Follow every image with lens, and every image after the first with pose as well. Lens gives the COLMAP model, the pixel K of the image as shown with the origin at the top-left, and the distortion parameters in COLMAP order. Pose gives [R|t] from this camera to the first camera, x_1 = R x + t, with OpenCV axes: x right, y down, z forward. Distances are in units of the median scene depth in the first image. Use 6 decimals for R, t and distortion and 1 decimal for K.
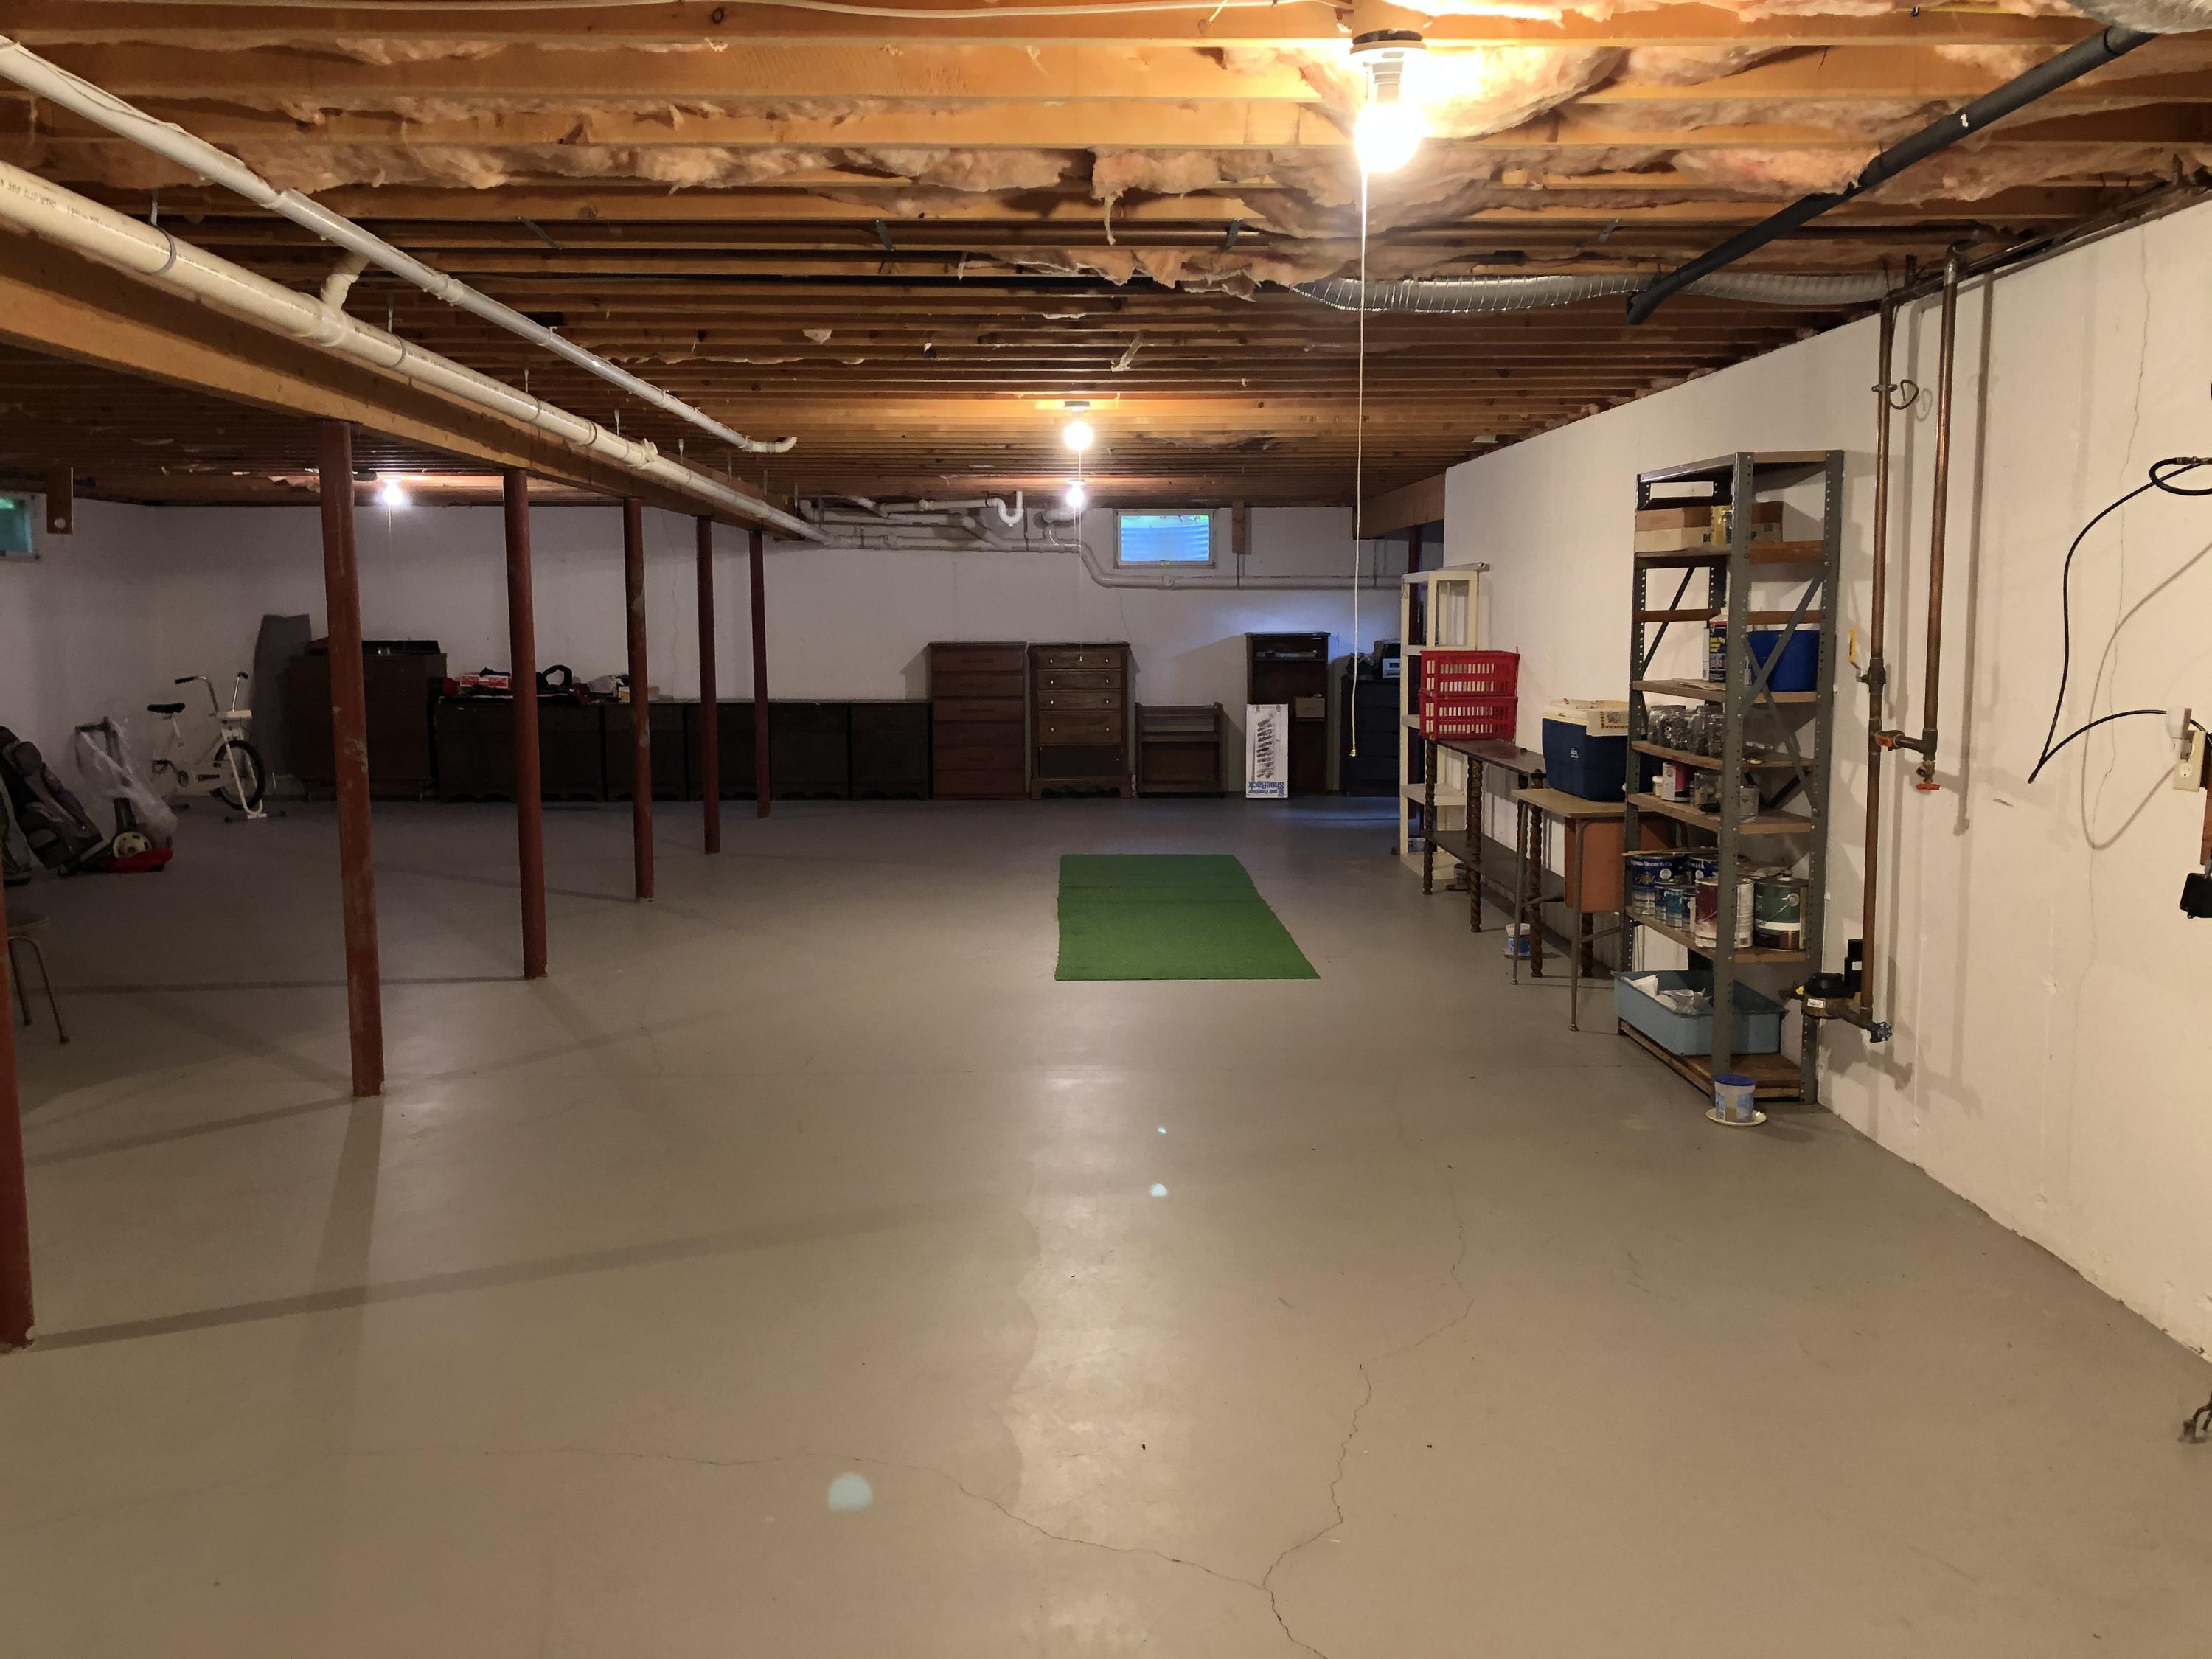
lens RADIAL K [[1845.7, 0, 1106.0], [0, 1845.7, 829.5], [0, 0, 1]] dist [0.052017, 0.012960]
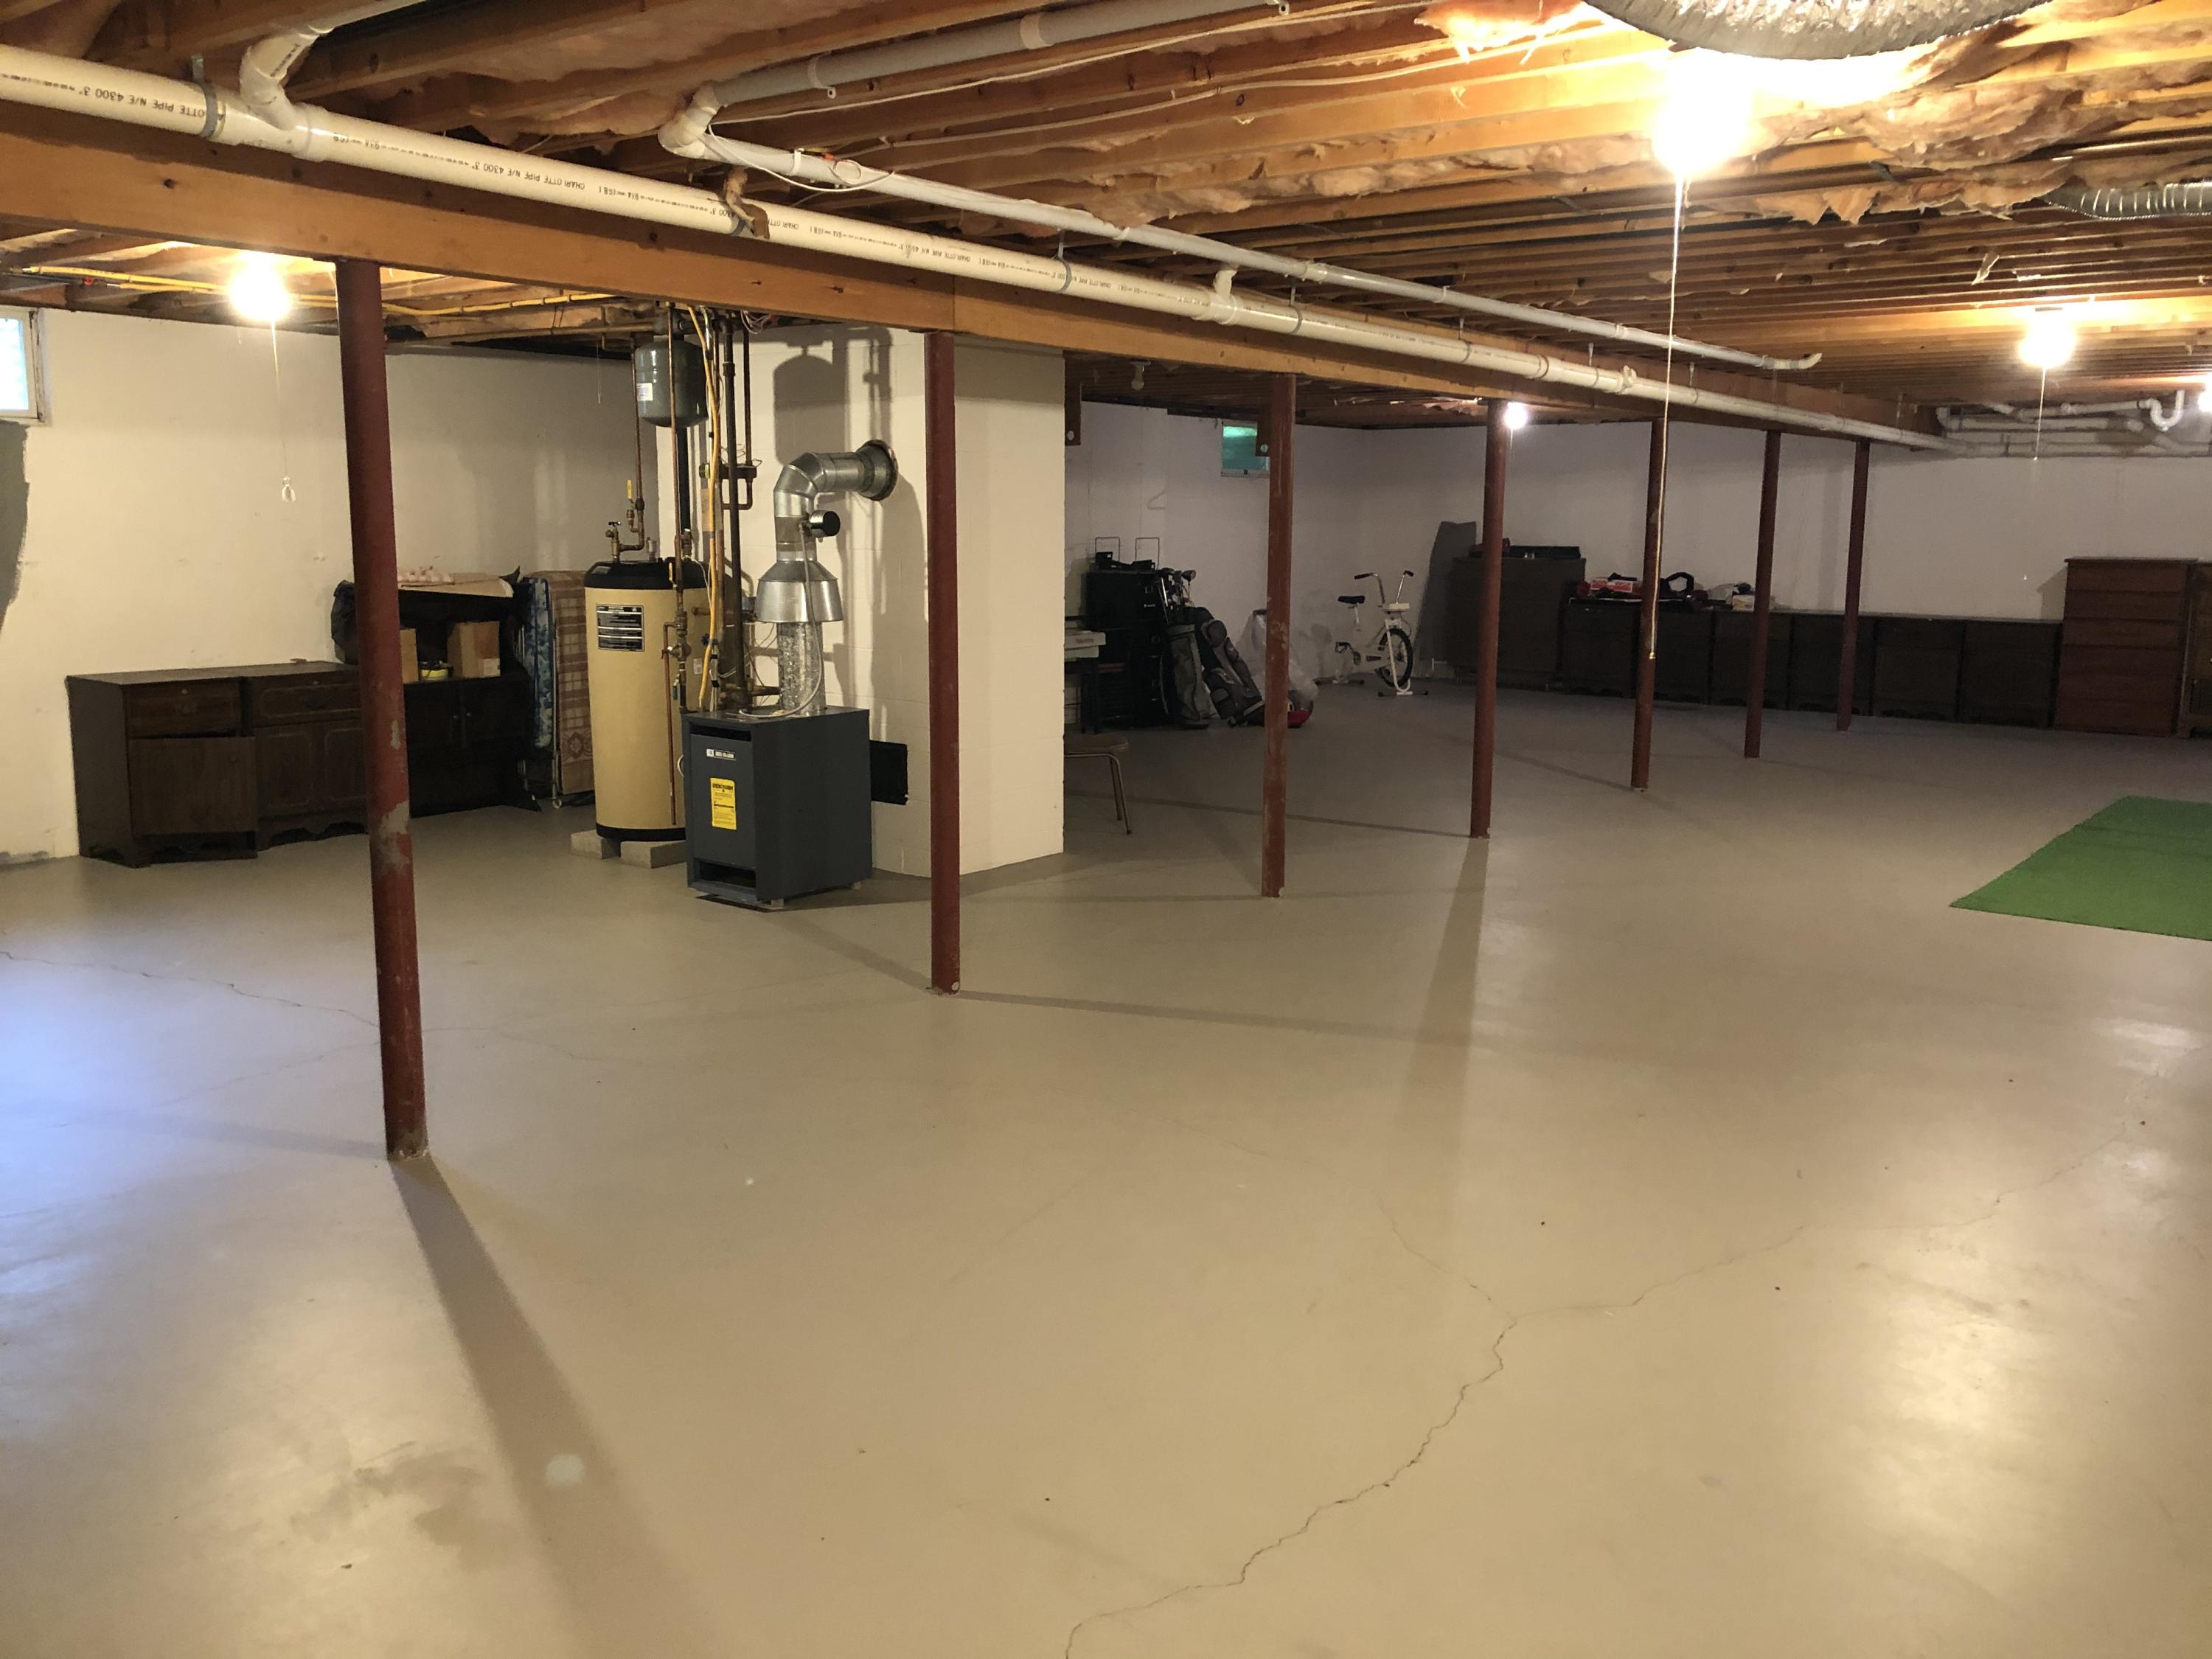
lens RADIAL K [[1794.3, 0, 1107.1], [0, 1794.3, 891.8], [0, 0, 1]] dist [0.013797, 0.032619]
pose [[0.783182, 0.140269, -0.605764, 0.110516], [-0.086509, 0.989329, 0.117239, 0.000310], [0.615745, -0.039415, 0.786959, -0.026303]]
